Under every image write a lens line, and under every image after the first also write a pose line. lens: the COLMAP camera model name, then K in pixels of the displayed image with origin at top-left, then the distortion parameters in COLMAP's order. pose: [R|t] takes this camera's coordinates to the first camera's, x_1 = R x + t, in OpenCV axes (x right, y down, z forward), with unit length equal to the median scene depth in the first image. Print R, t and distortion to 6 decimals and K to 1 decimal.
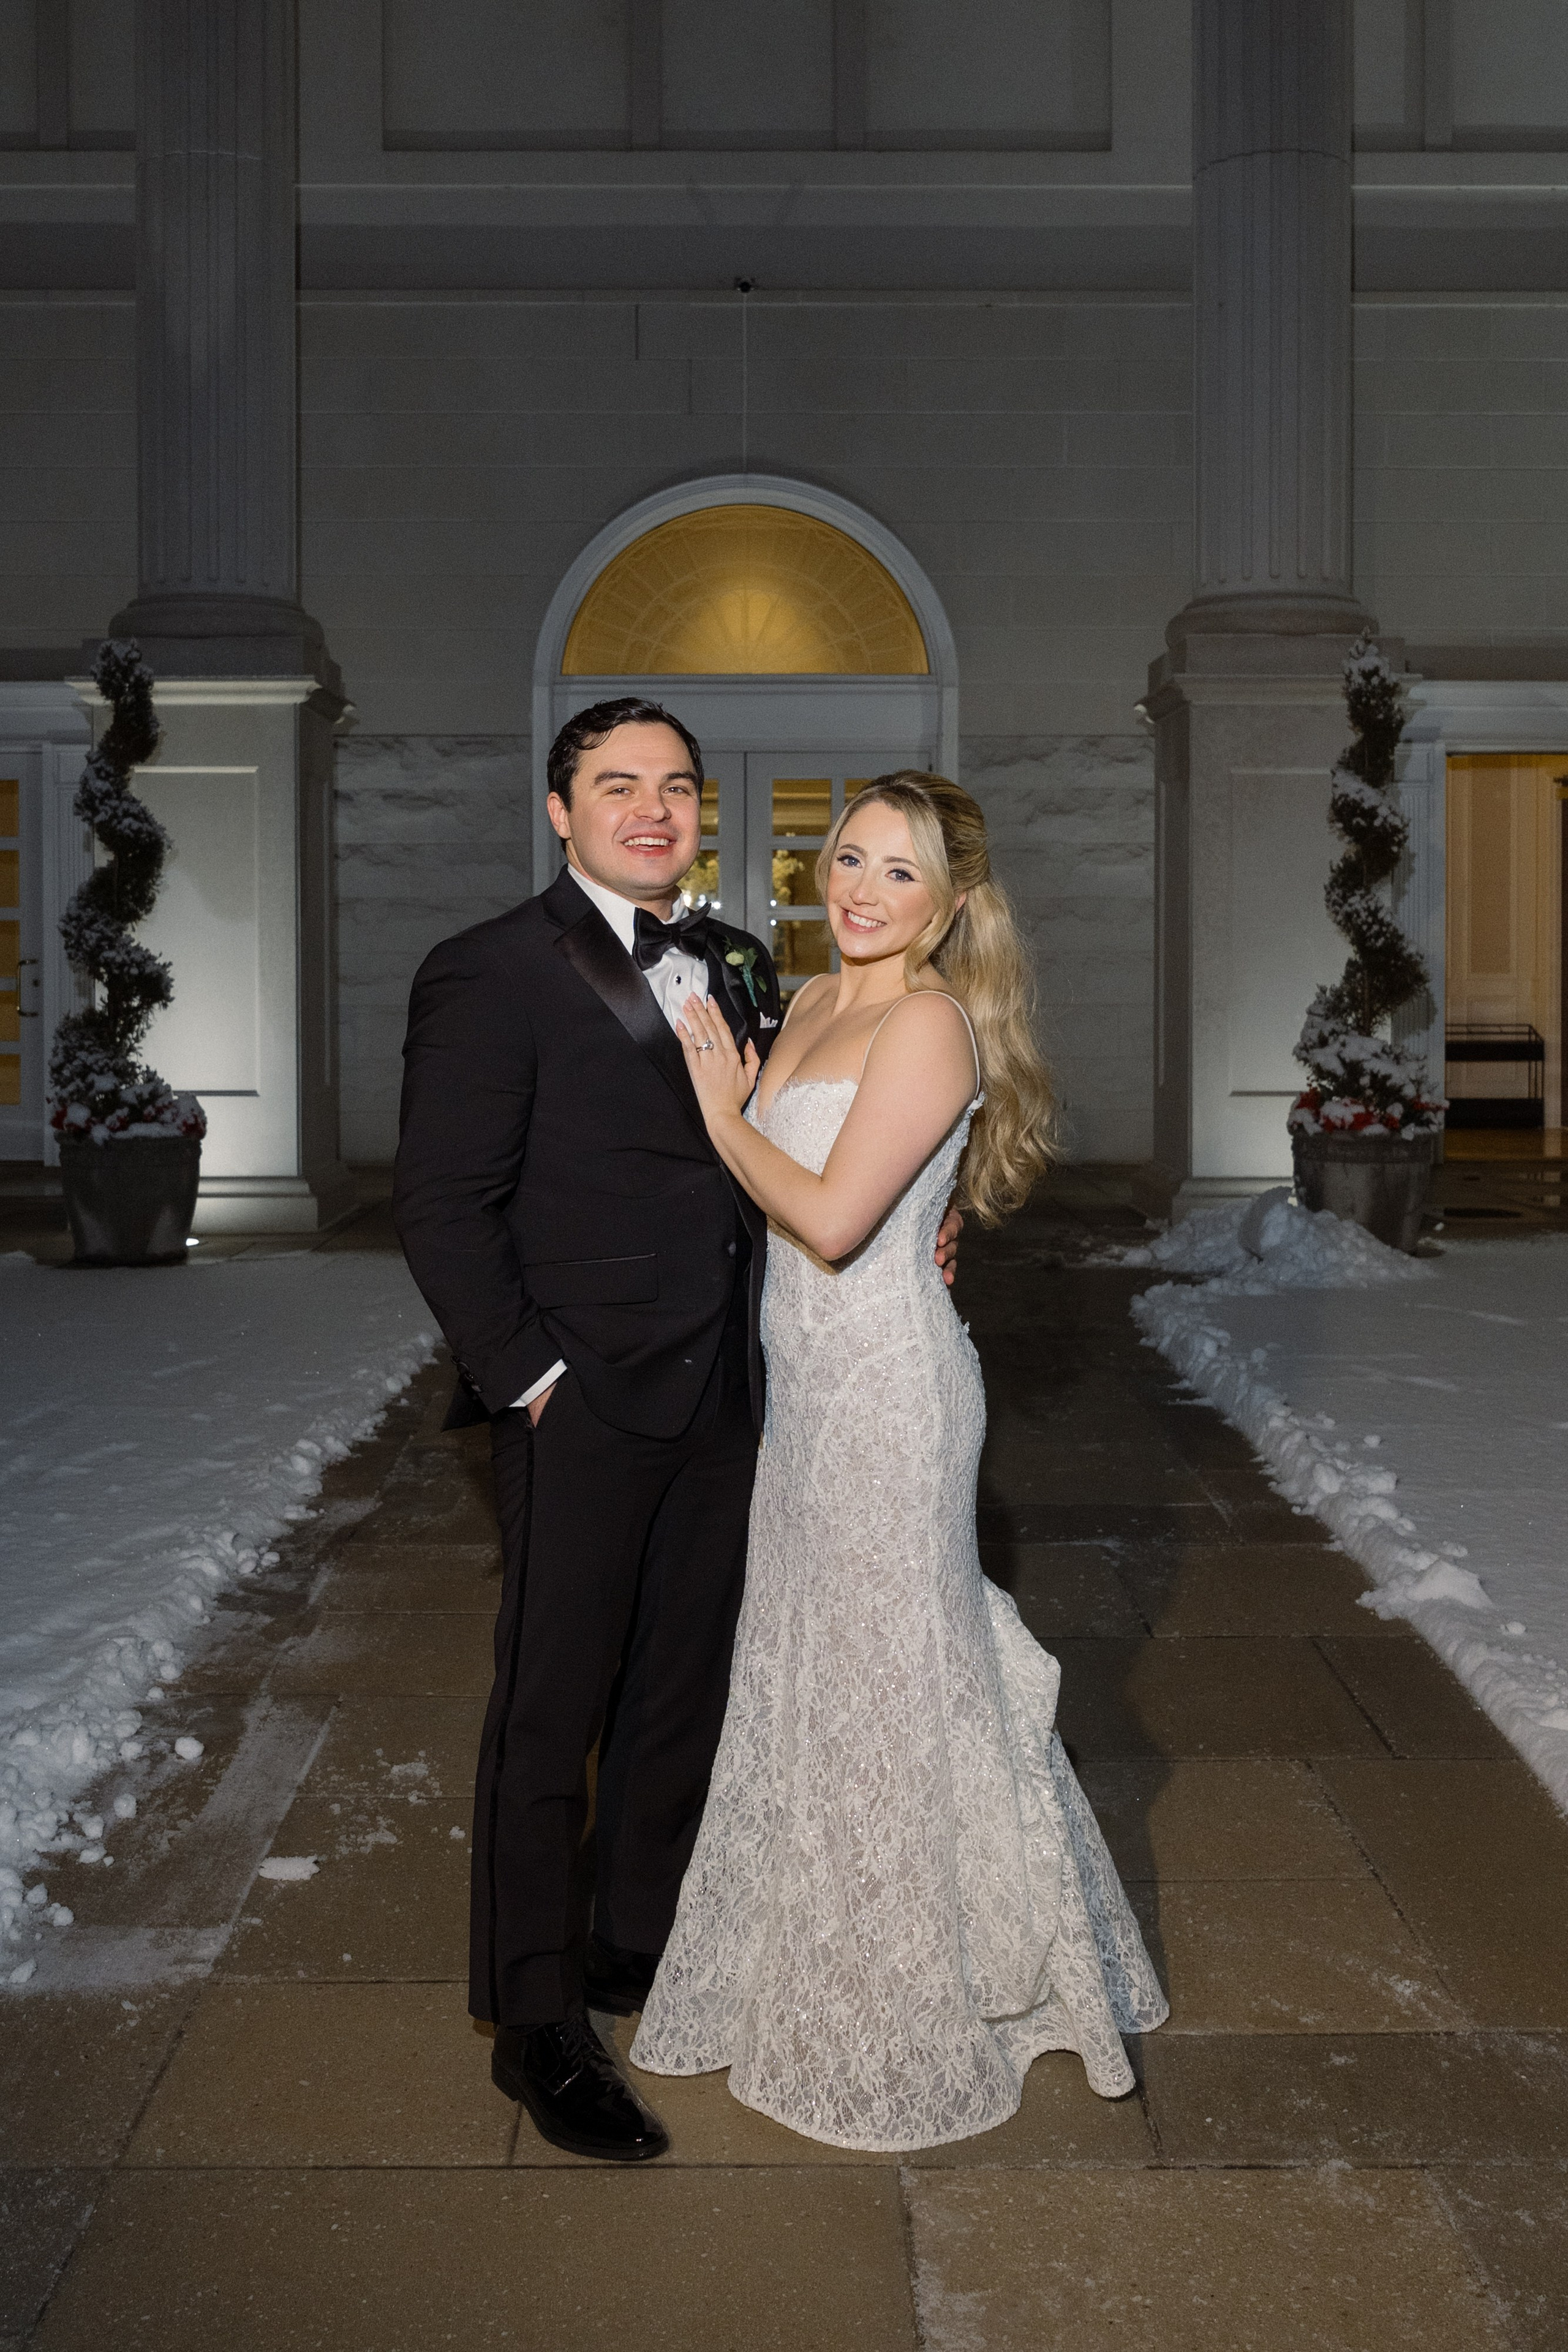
lens RADIAL K [[4353.7, 0, 940.3], [0, 4353.7, 1168.4], [0, 0, 1]] dist [-0.021626, -0.012575]
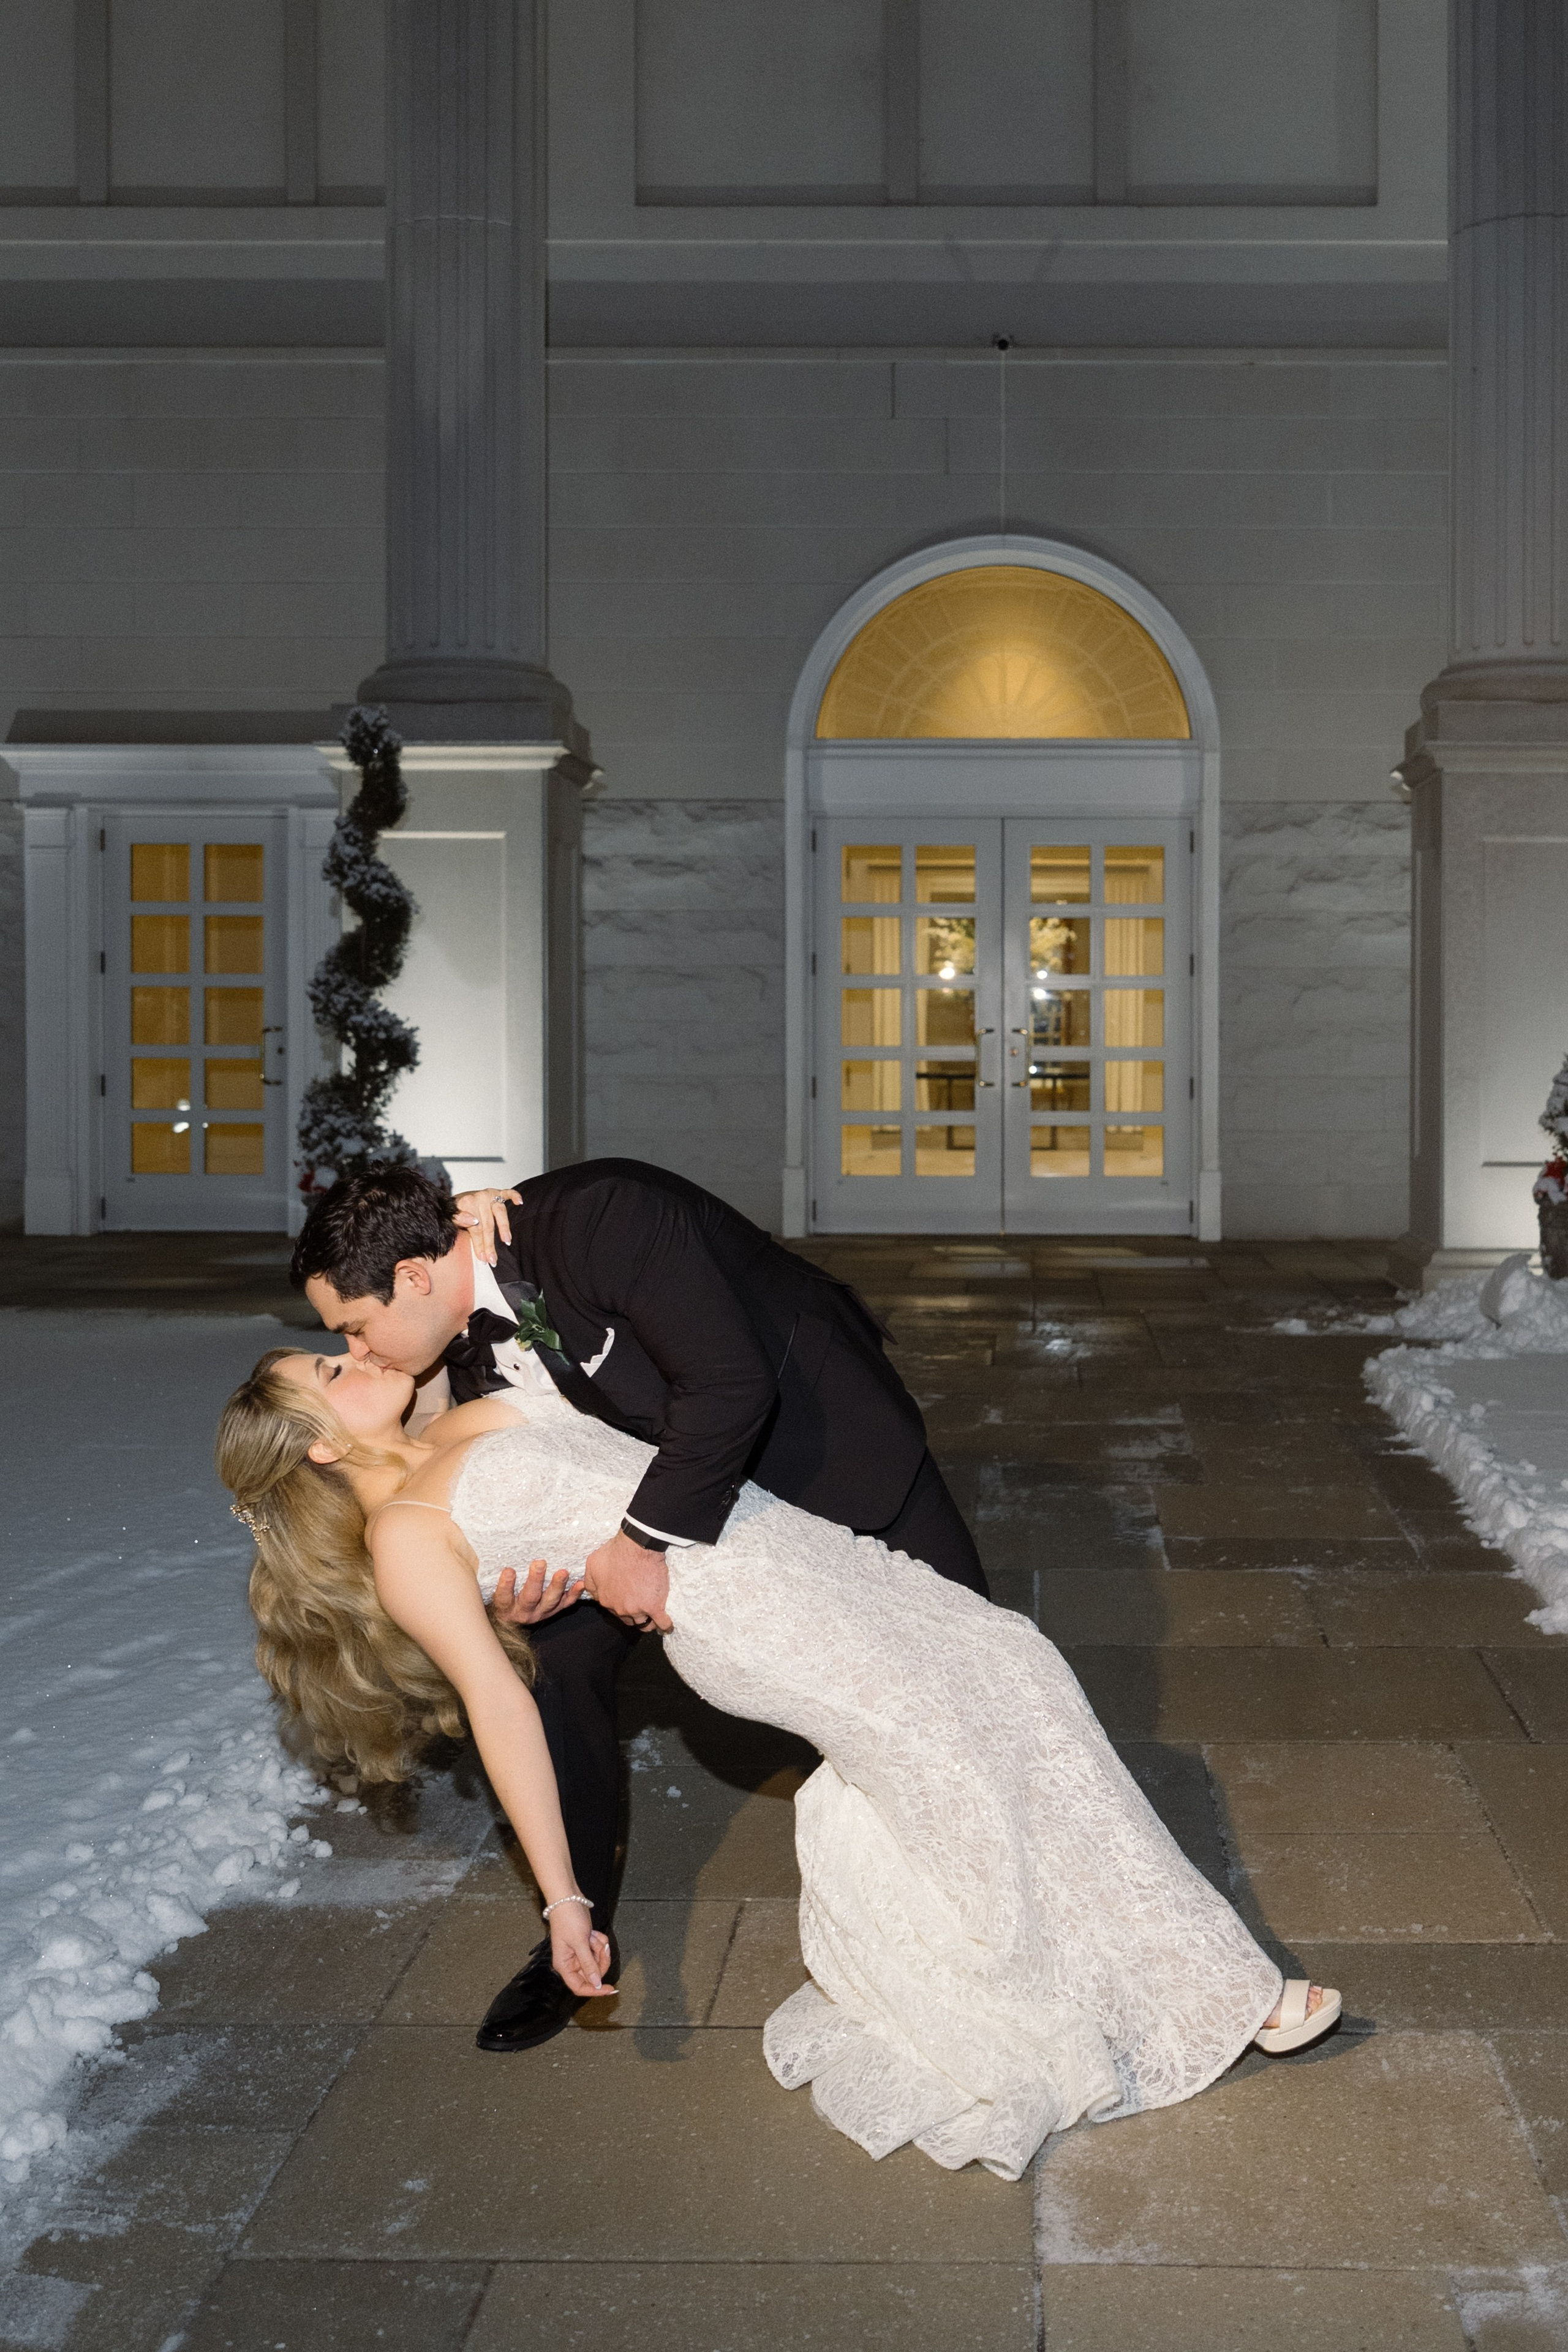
lens RADIAL K [[3652.9, 0, 1008.6], [0, 3652.9, 1170.7], [0, 0, 1]] dist [-0.019897, -0.041700]
pose [[0.999867, 0.003835, -0.015823, -0.027309], [-0.003866, 0.999991, -0.001950, -0.013206], [0.015815, 0.002011, 0.999873, 0.161029]]
